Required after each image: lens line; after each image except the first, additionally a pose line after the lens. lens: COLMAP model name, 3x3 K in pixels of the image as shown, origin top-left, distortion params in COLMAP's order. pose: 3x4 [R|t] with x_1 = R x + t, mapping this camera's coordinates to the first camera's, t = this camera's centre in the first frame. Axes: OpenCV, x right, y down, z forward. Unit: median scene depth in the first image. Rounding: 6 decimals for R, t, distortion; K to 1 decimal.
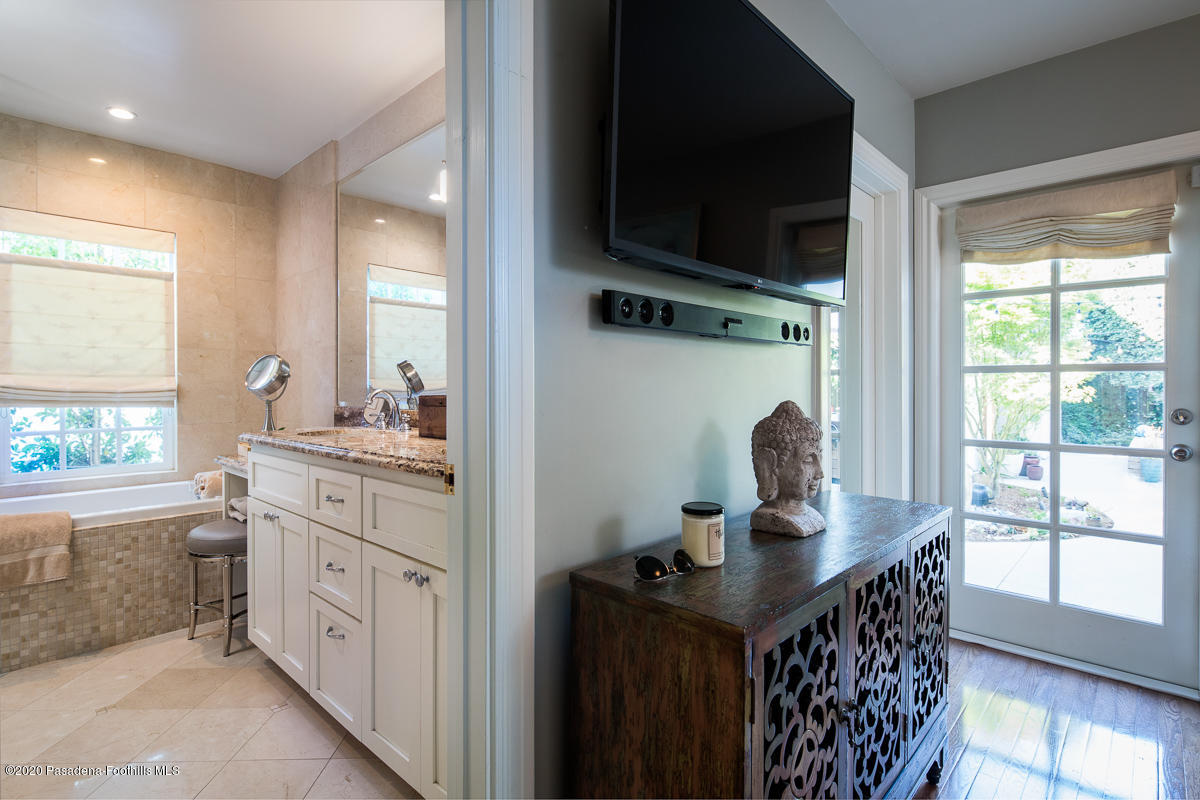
lens RADIAL K [[591.1, 0, 588.2], [0, 591.1, 393.6], [0, 0, 1]] dist [-0.007136, -0.001080]
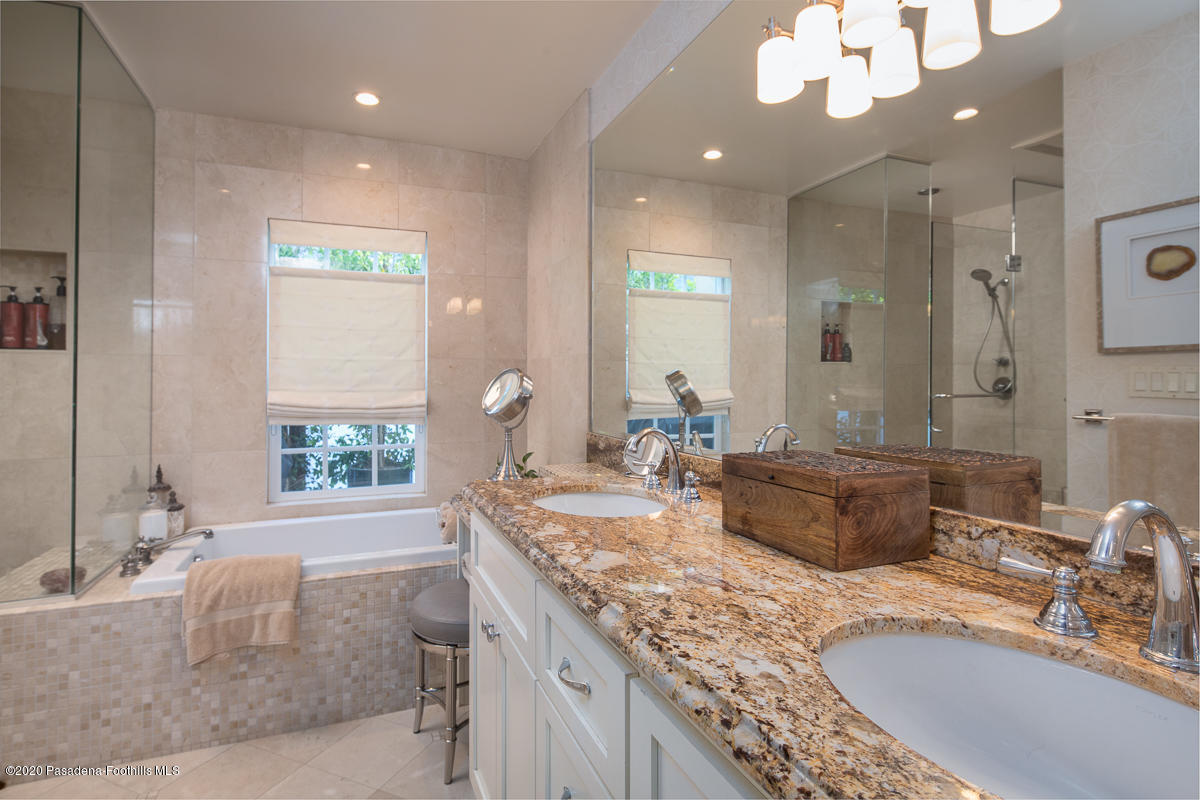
lens RADIAL K [[591.1, 0, 574.7], [0, 591.1, 367.1], [0, 0, 1]] dist [-0.007136, -0.001080]
pose [[0.904910, -0.010006, -0.425485, -0.140271], [-0.004157, 0.999468, -0.032344, -0.045648], [0.425582, 0.031038, 0.904387, 0.353600]]
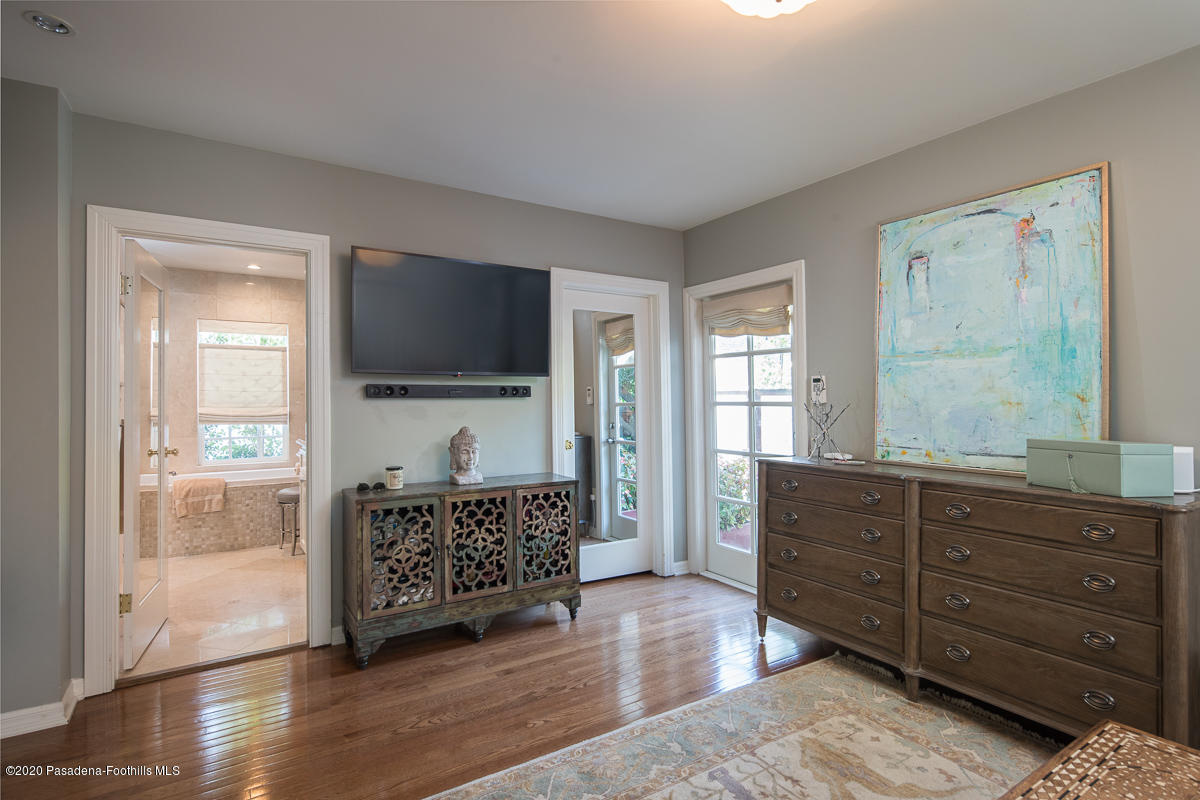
lens RADIAL K [[591.1, 0, 615.7], [0, 591.1, 402.4], [0, 0, 1]] dist [-0.007136, -0.001080]
pose [[0.976829, -0.002220, -0.214010, 0.760144], [0.000504, 0.999967, -0.008072, -0.034312], [0.214021, 0.007777, 0.976798, -0.603437]]
